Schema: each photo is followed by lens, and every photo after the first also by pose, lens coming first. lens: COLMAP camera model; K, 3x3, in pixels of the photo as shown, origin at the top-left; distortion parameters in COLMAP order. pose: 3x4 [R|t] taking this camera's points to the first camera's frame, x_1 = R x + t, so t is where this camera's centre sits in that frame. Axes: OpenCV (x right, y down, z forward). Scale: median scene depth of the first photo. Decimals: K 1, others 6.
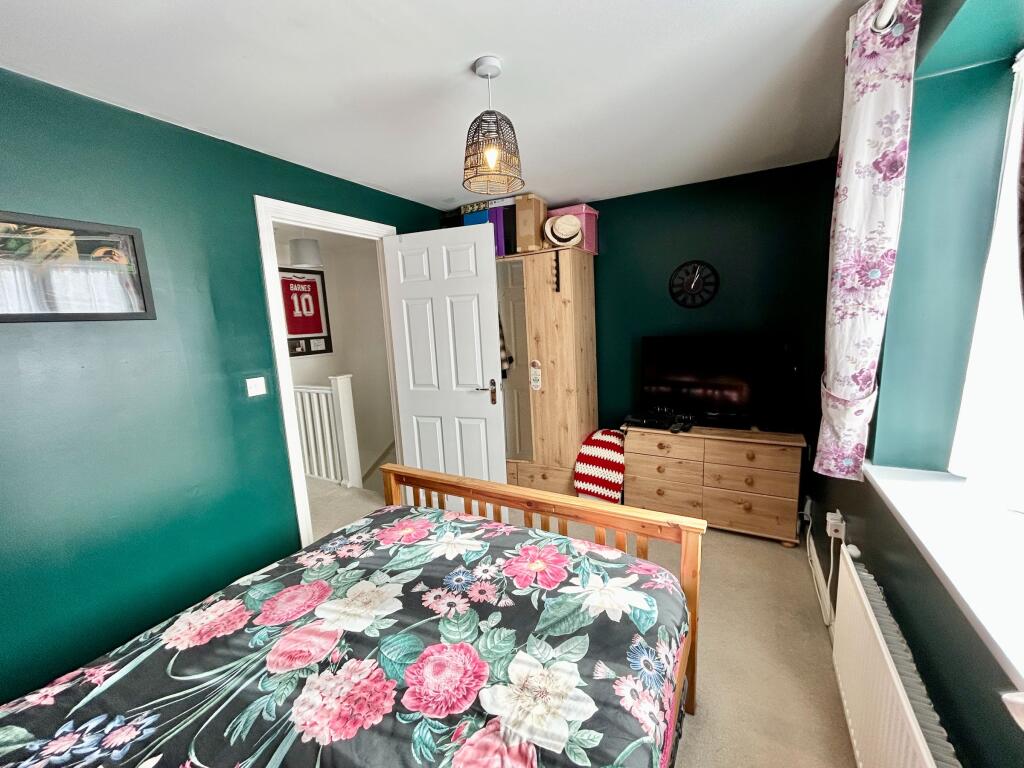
lens RADIAL K [[411.3, 0, 513.3], [0, 411.3, 386.4], [0, 0, 1]] dist [-0.000207, 0.000271]
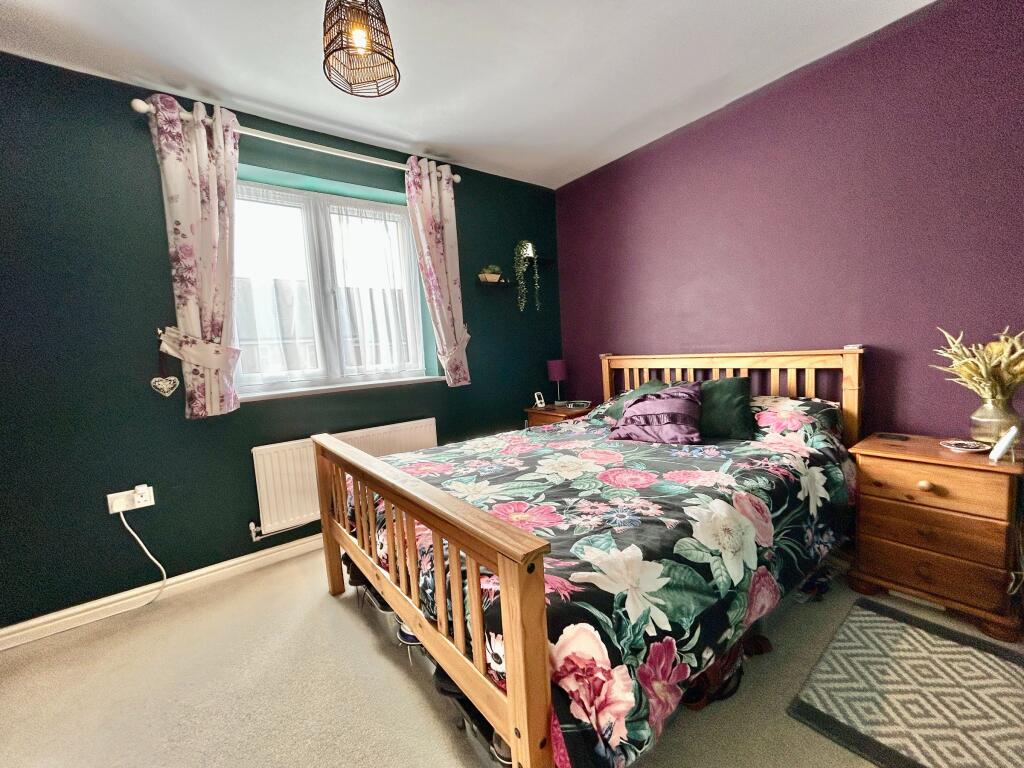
lens RADIAL K [[411.3, 0, 513.3], [0, 411.3, 386.4], [0, 0, 1]] dist [-0.000207, 0.000271]
pose [[-0.914678, 0.067673, 0.398478, -0.655358], [0.165912, 0.961859, 0.217487, -0.005090], [-0.368561, 0.265043, -0.891019, 1.895127]]
